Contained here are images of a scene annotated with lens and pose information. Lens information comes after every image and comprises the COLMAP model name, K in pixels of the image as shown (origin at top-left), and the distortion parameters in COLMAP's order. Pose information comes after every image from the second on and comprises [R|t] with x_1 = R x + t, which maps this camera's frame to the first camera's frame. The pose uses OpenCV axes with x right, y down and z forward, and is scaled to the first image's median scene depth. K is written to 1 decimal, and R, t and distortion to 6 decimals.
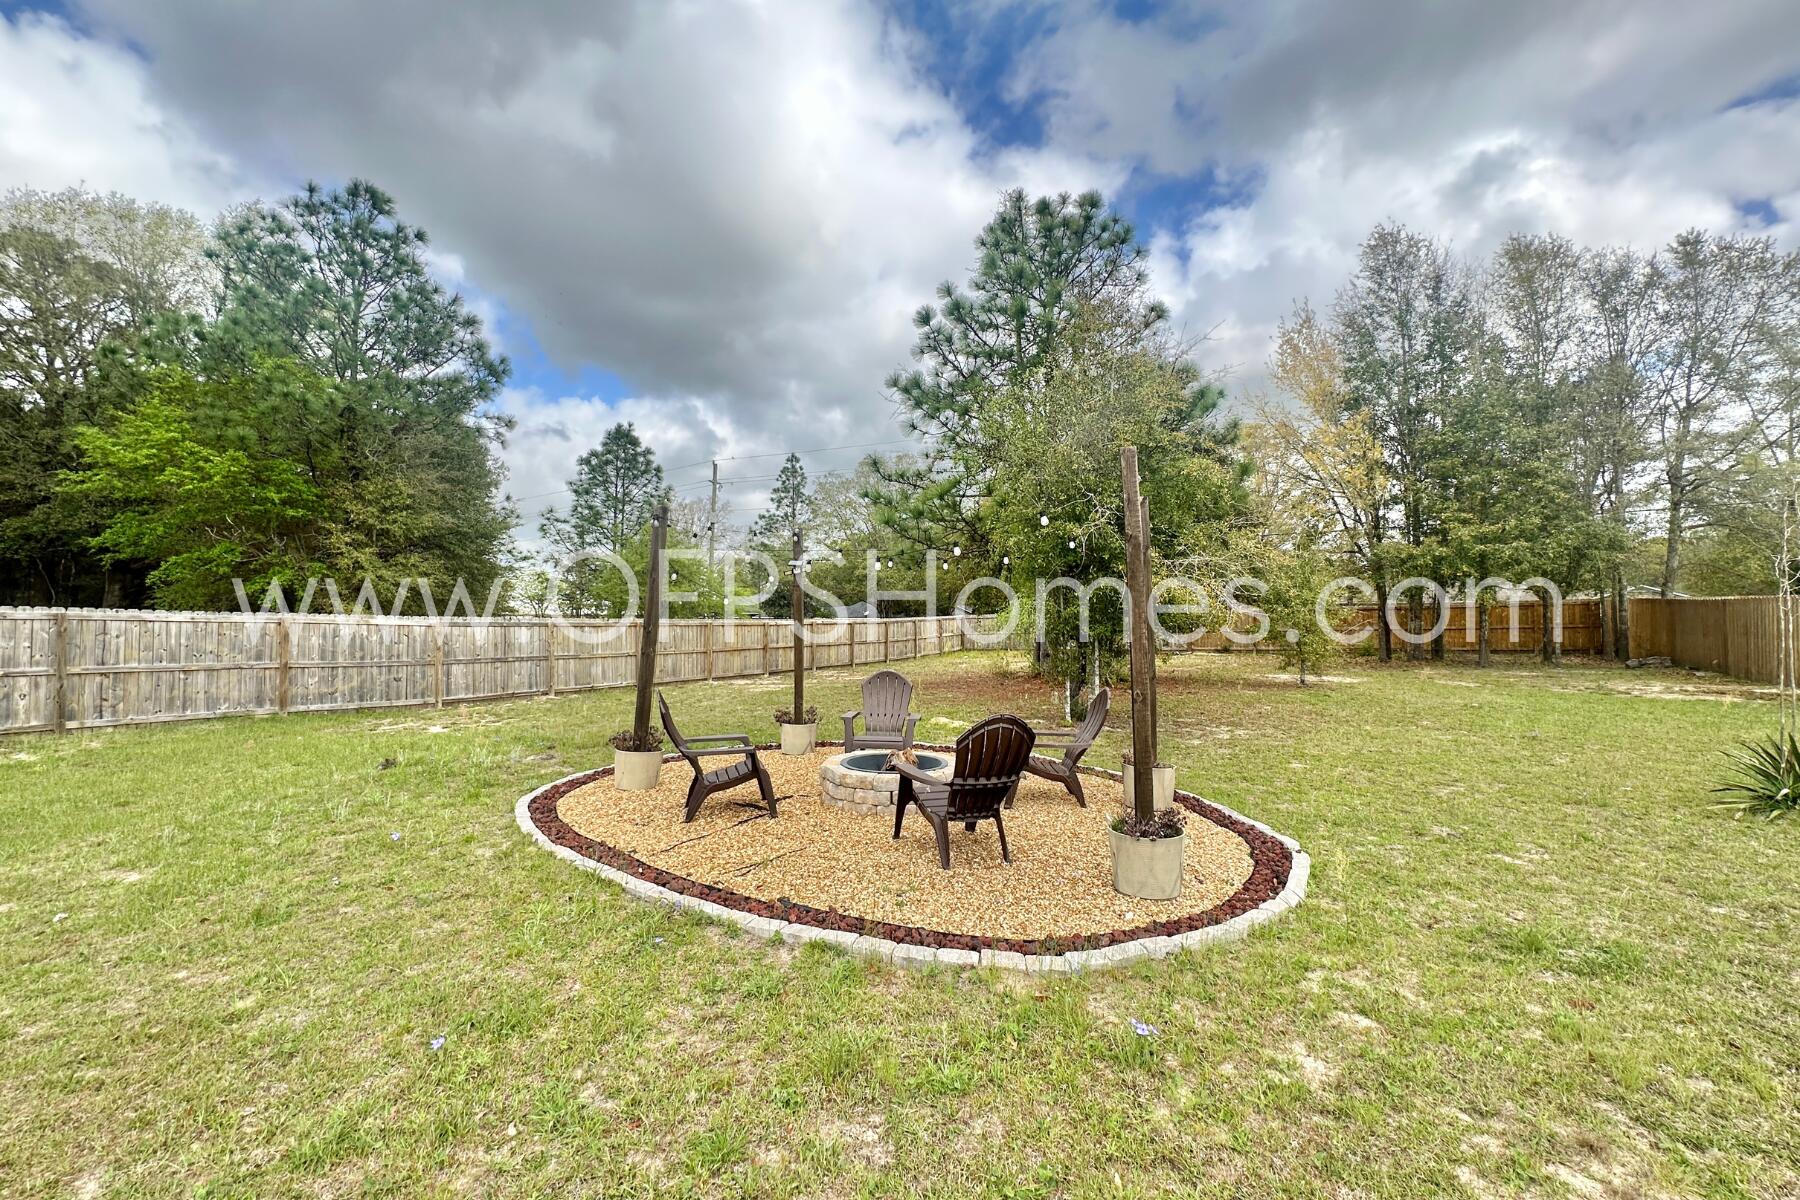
lens RADIAL K [[718.0, 0, 899.6], [0, 718.0, 602.7], [0, 0, 1]] dist [-0.003833, -0.000657]
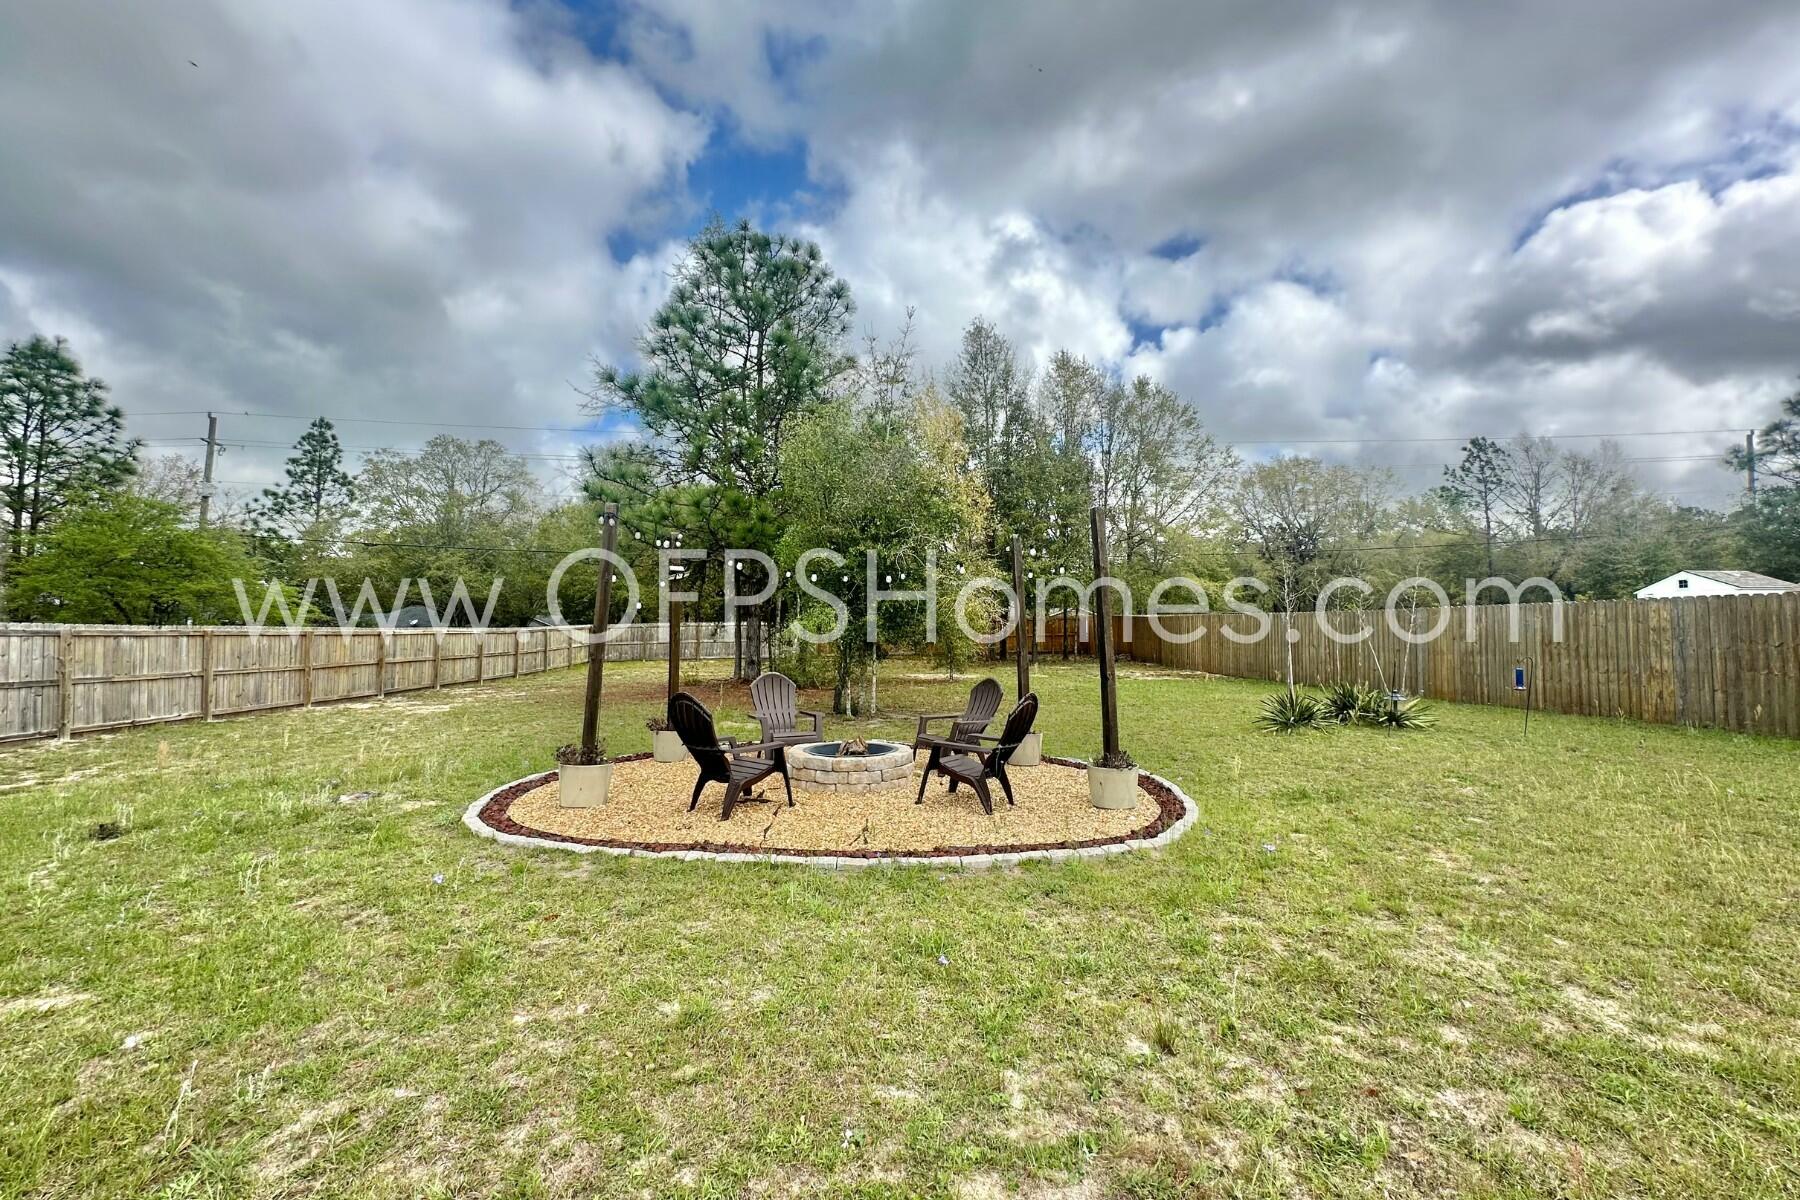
lens RADIAL K [[718.0, 0, 904.5], [0, 718.0, 600.2], [0, 0, 1]] dist [-0.003833, -0.000657]
pose [[0.834099, 0.023538, 0.551112, -0.142922], [-0.013319, 0.999657, -0.022538, 0.002708], [-0.551454, 0.011459, 0.834127, 0.000190]]
